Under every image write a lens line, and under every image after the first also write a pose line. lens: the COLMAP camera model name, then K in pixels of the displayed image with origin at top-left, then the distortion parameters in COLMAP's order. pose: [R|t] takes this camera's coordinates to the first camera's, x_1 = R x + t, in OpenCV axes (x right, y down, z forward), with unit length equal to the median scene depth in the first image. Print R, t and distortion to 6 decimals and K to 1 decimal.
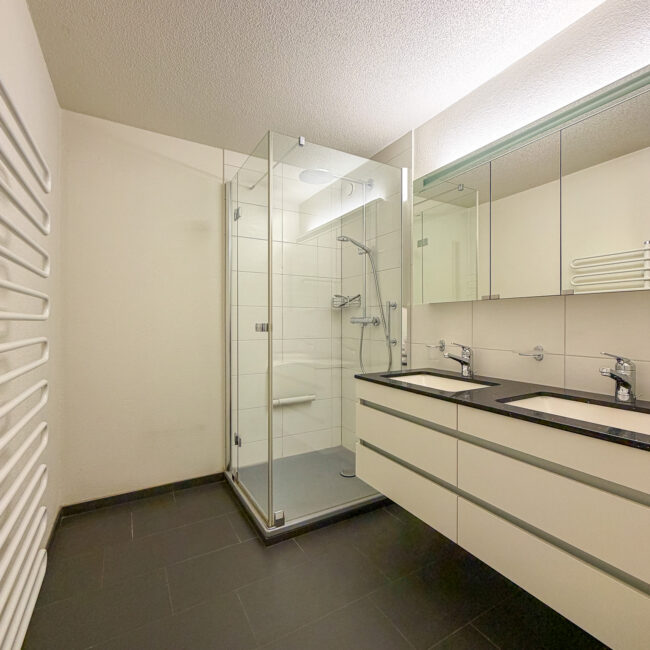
lens RADIAL K [[349.1, 0, 322.7], [0, 349.1, 314.2], [0, 0, 1]] dist [-0.001471, 0.000348]
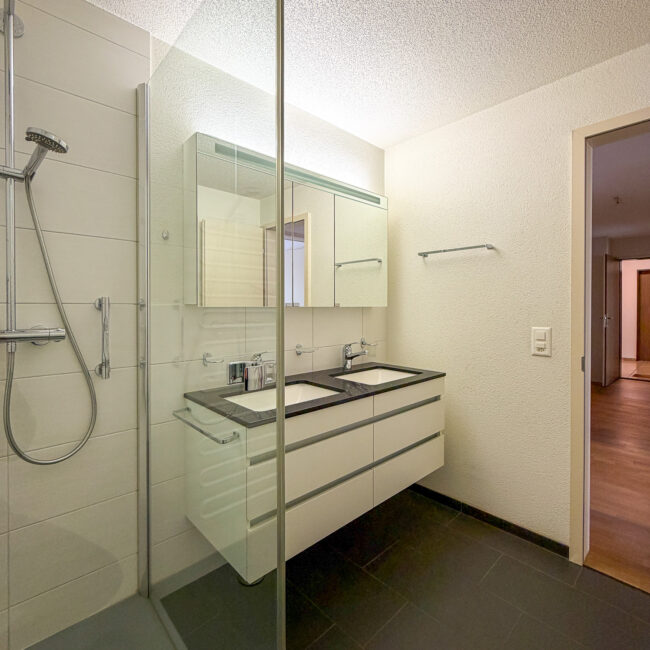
lens RADIAL K [[349.1, 0, 322.7], [0, 349.1, 314.2], [0, 0, 1]] dist [-0.001471, 0.000348]
pose [[-0.226706, -0.013507, 0.973870, -0.650705], [-0.009112, 0.999889, 0.011746, -0.035103], [-0.973921, -0.006211, -0.226804, 1.231976]]
